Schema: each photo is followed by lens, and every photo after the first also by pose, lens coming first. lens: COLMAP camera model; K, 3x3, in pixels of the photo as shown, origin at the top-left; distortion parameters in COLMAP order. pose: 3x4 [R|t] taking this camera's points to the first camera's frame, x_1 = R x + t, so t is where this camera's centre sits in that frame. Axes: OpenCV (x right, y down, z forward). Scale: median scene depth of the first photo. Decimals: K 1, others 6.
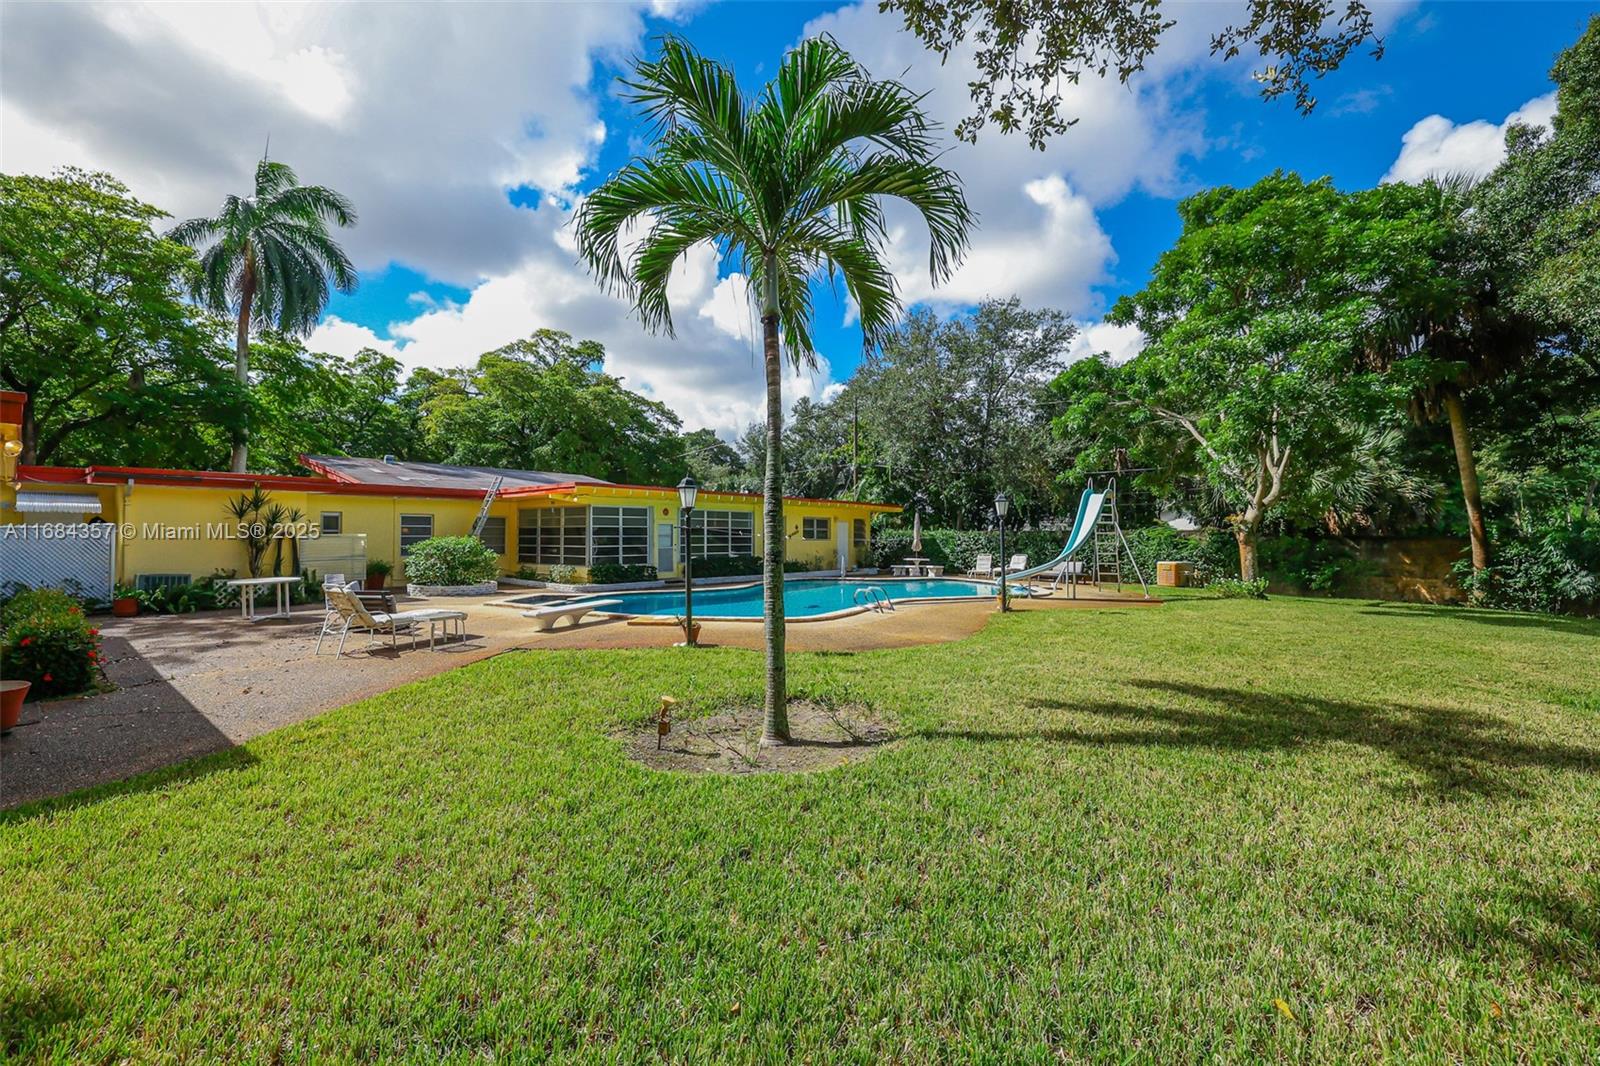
lens RADIAL K [[712.9, 0, 800.0], [0, 712.9, 533.0], [0, 0, 1]] dist [0.001057, 0.000478]
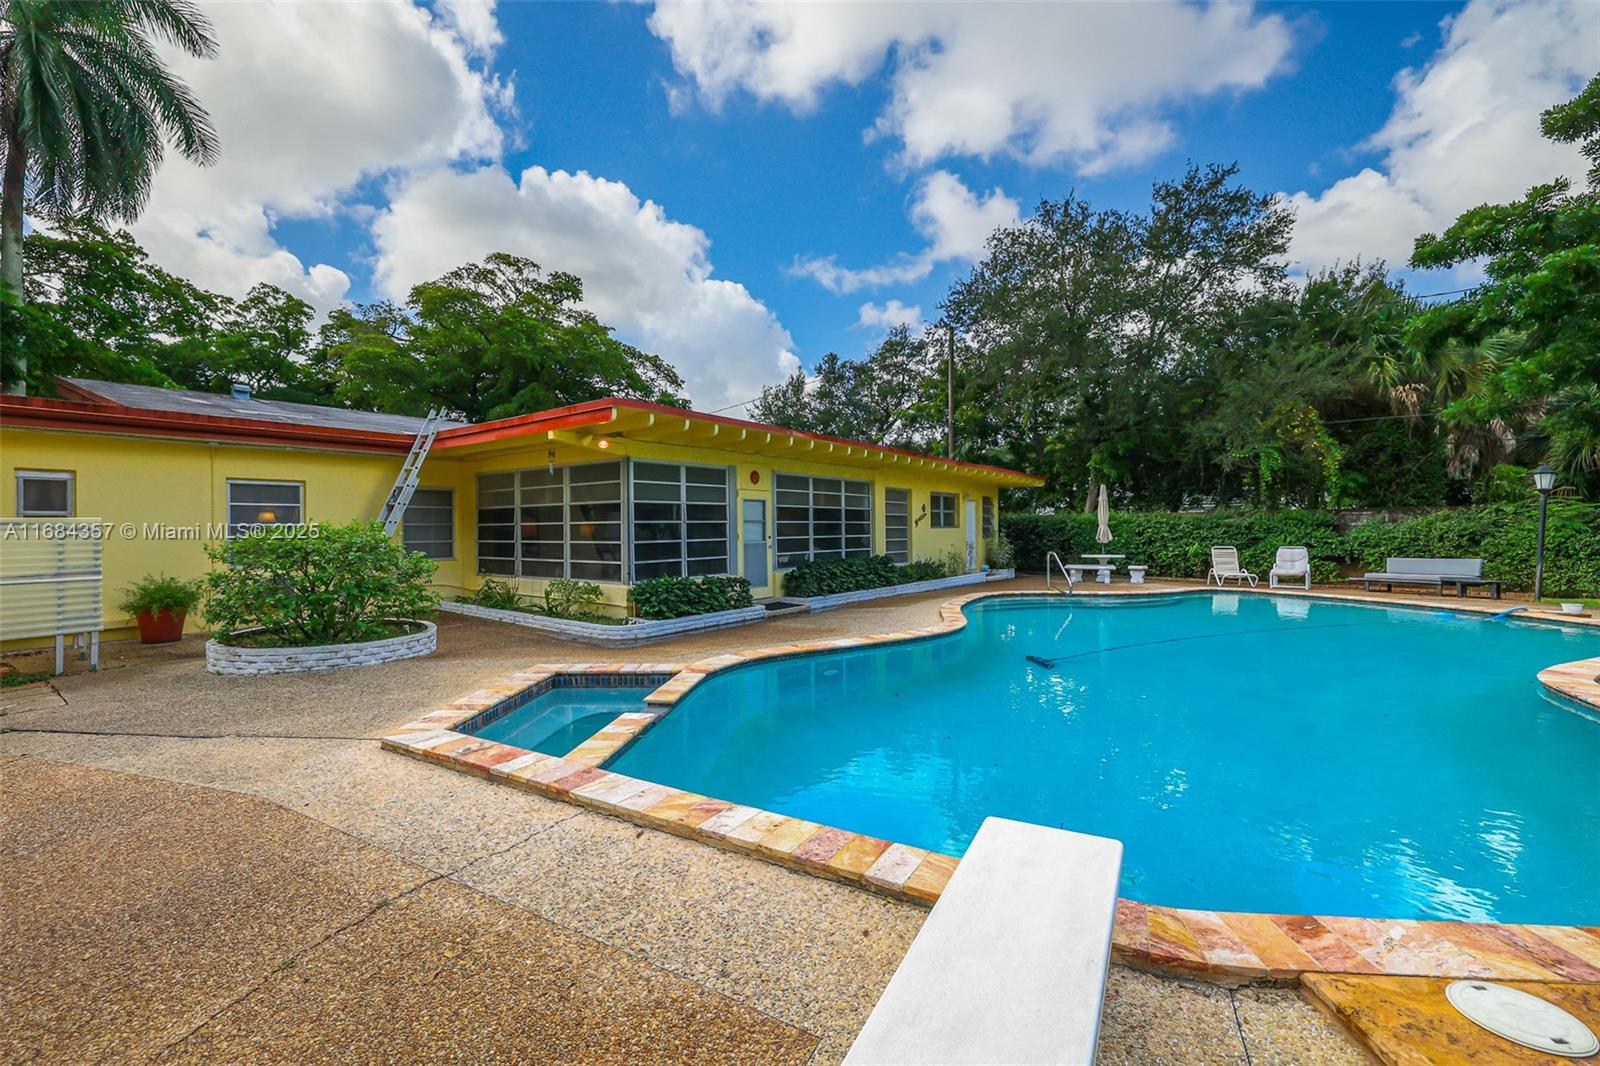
lens RADIAL K [[712.9, 0, 800.0], [0, 712.9, 533.0], [0, 0, 1]] dist [0.001057, 0.000478]
pose [[0.998183, -0.010236, 0.059380, -0.160829], [0.009580, 0.999890, 0.011335, 0.006423], [-0.059489, -0.010746, 0.998171, 0.391080]]
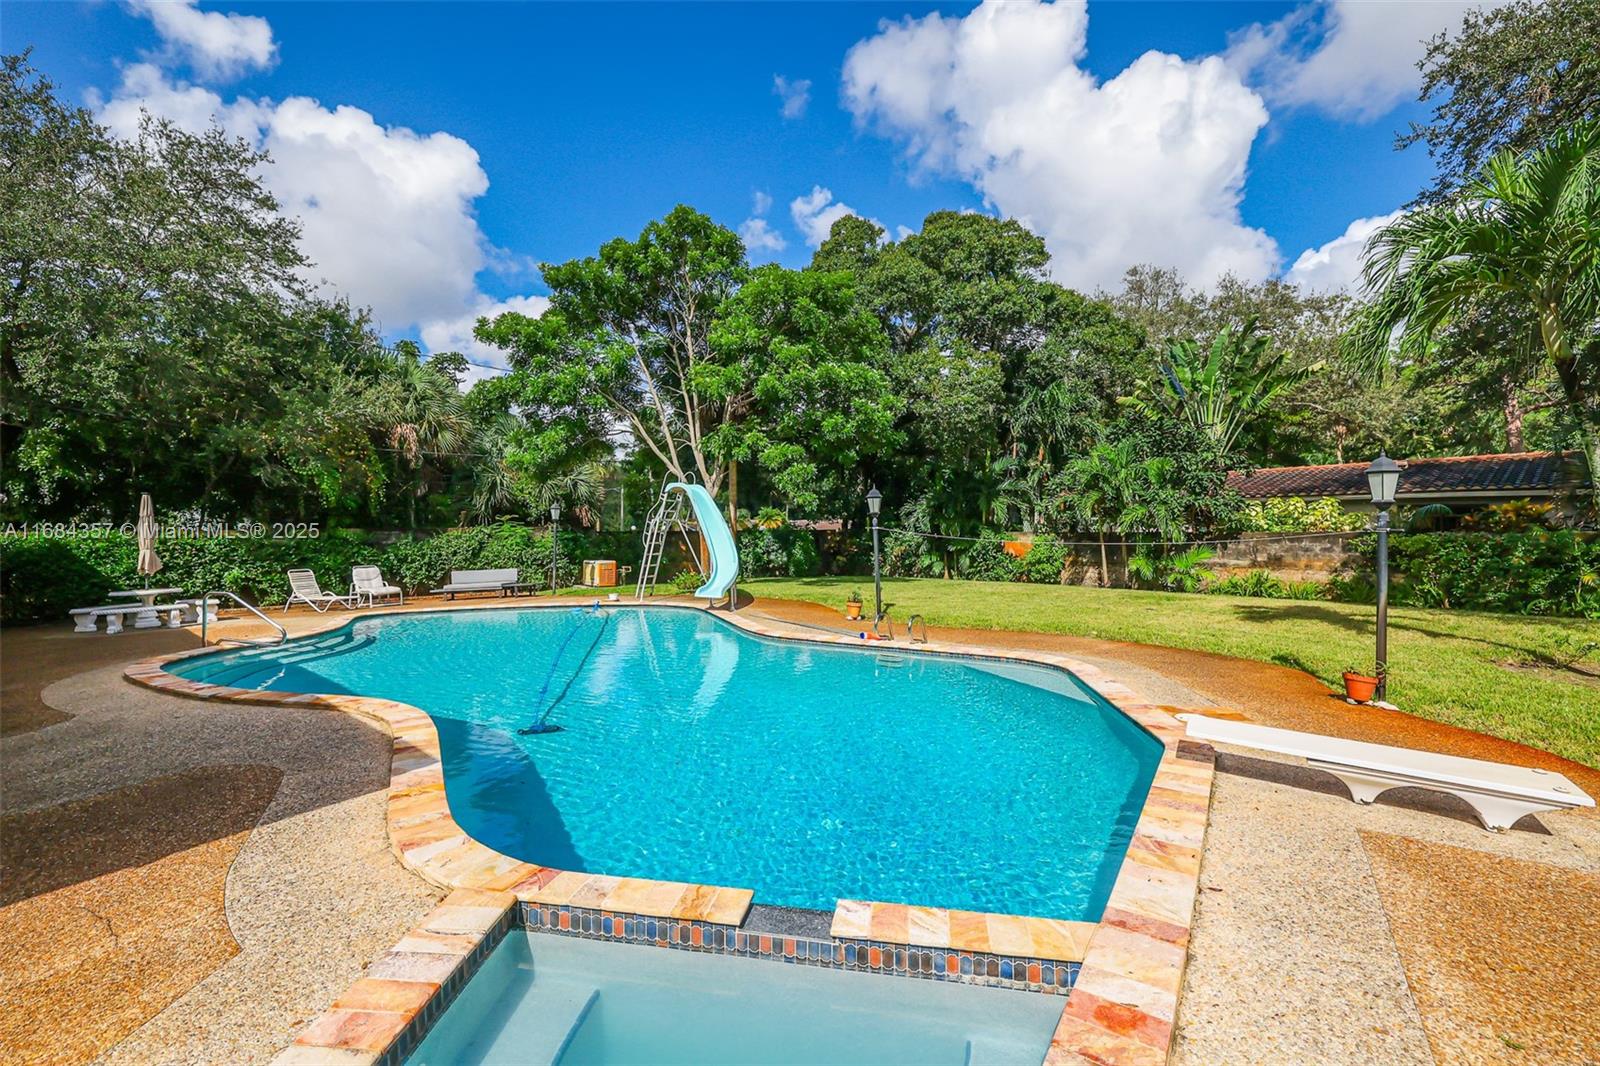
lens RADIAL K [[671.9, 0, 800.0], [0, 671.9, 533.0], [0, 0, 1]] dist [0.000193, 0.000036]
pose [[-0.016546, -0.012278, 0.999788, -0.308899], [0.002043, 0.999922, 0.012314, -0.006943], [-0.999861, 0.002246, -0.016520, 0.603698]]
